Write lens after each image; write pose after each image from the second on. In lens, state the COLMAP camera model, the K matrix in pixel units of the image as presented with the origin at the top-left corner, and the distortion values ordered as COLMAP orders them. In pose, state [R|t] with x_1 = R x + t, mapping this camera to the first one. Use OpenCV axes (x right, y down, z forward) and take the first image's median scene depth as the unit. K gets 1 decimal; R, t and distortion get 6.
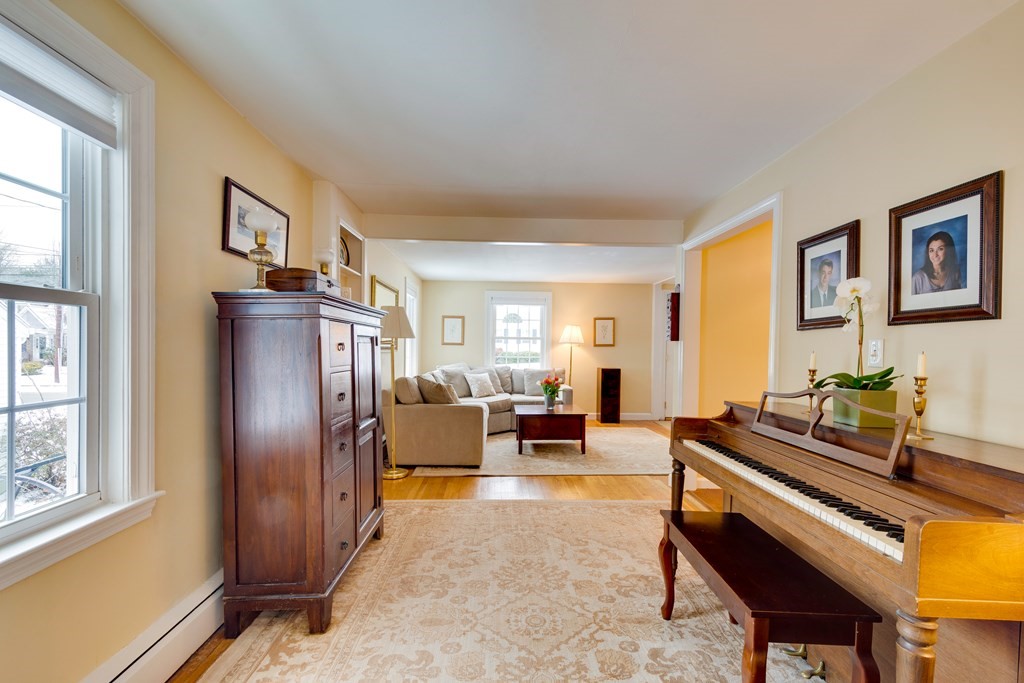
lens RADIAL K [[449.5, 0, 511.9], [0, 449.5, 347.6], [0, 0, 1]] dist [0.000430, 0.000064]
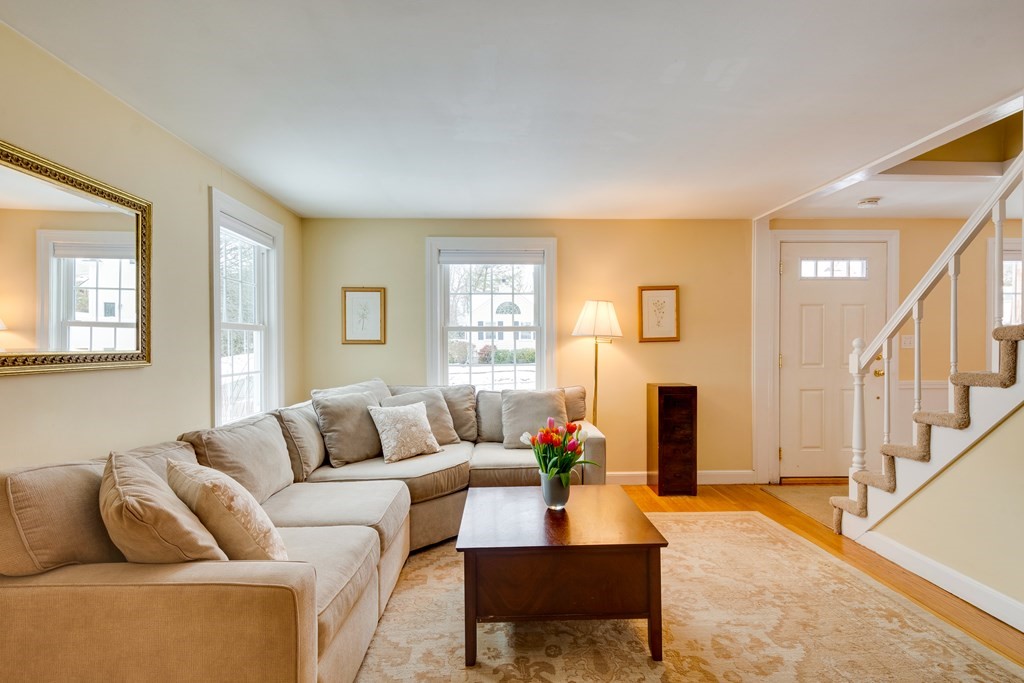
lens RADIAL K [[449.5, 0, 511.9], [0, 449.5, 347.6], [0, 0, 1]] dist [0.000430, 0.000064]
pose [[0.999777, -0.017215, -0.012221, 0.044535], [0.017342, 0.999796, 0.010381, -0.004456], [0.012040, -0.010591, 0.999871, 0.508049]]
